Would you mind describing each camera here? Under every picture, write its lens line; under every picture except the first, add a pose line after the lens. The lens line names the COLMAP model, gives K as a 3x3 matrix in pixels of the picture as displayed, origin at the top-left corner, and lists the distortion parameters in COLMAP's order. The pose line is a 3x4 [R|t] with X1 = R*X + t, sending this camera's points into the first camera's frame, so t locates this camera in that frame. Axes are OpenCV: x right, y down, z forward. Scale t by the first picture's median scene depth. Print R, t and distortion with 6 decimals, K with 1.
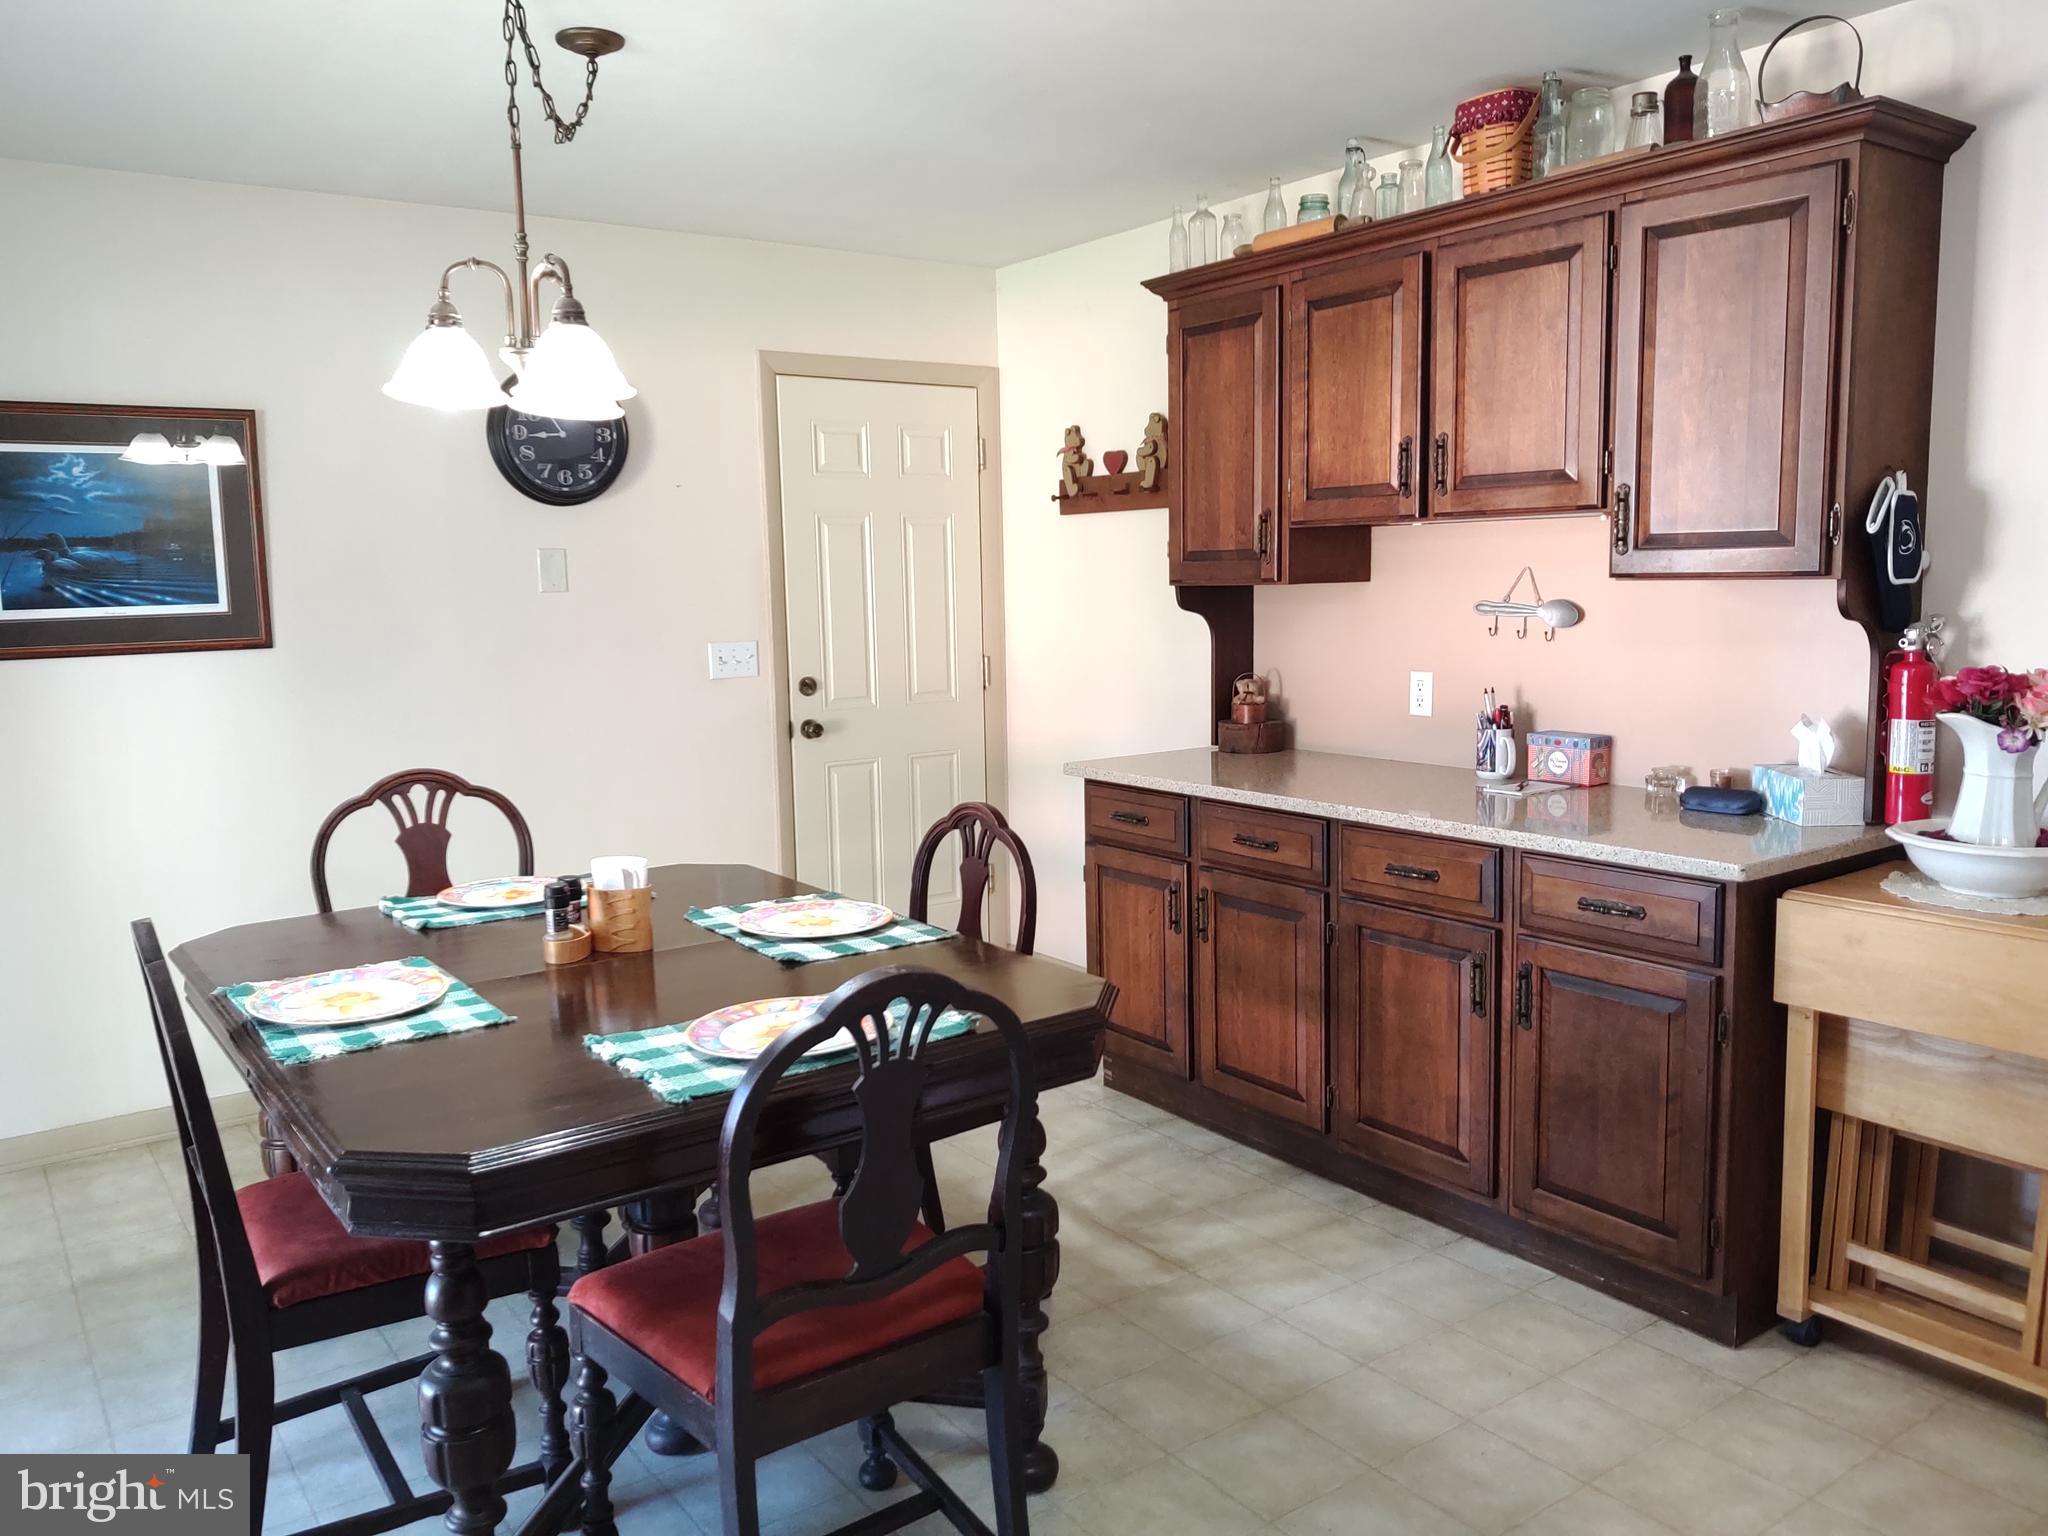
lens RADIAL K [[1612.4, 0, 1024.0], [0, 1612.4, 768.0], [0, 0, 1]] dist [0.141926, -0.075583]
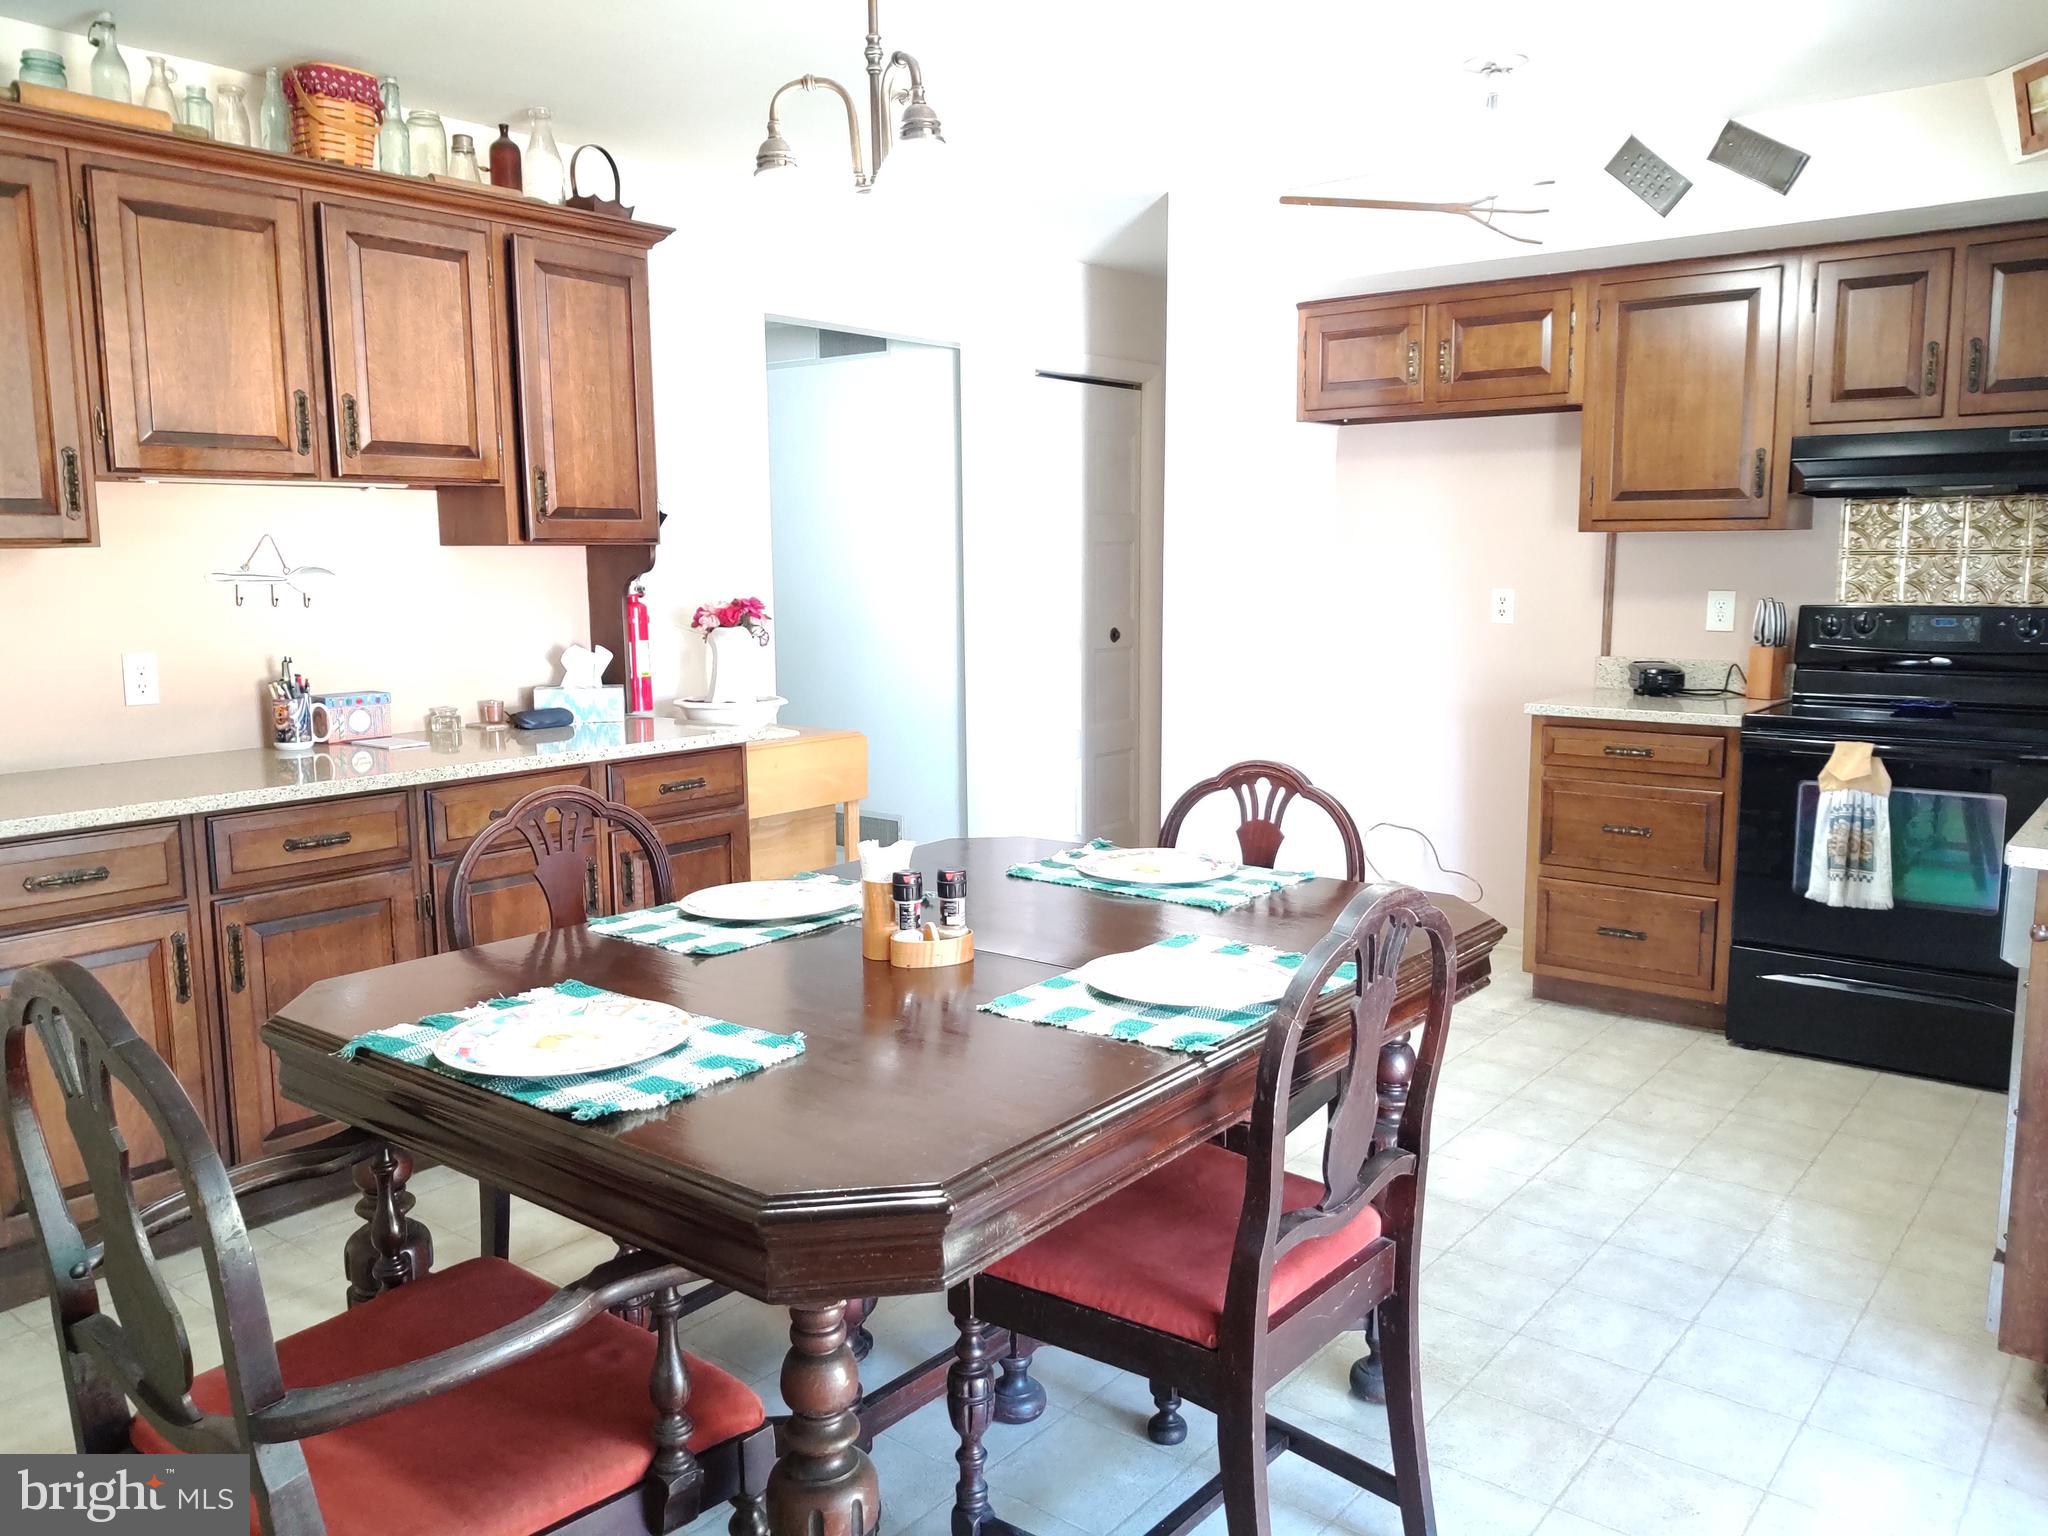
lens RADIAL K [[1612.4, 0, 1024.0], [0, 1612.4, 768.0], [0, 0, 1]] dist [0.141926, -0.075583]
pose [[-0.243394, -0.114563, 0.963138, -0.830653], [0.139892, 0.978471, 0.151739, -0.077116], [-0.959786, 0.171667, -0.222128, 0.860961]]
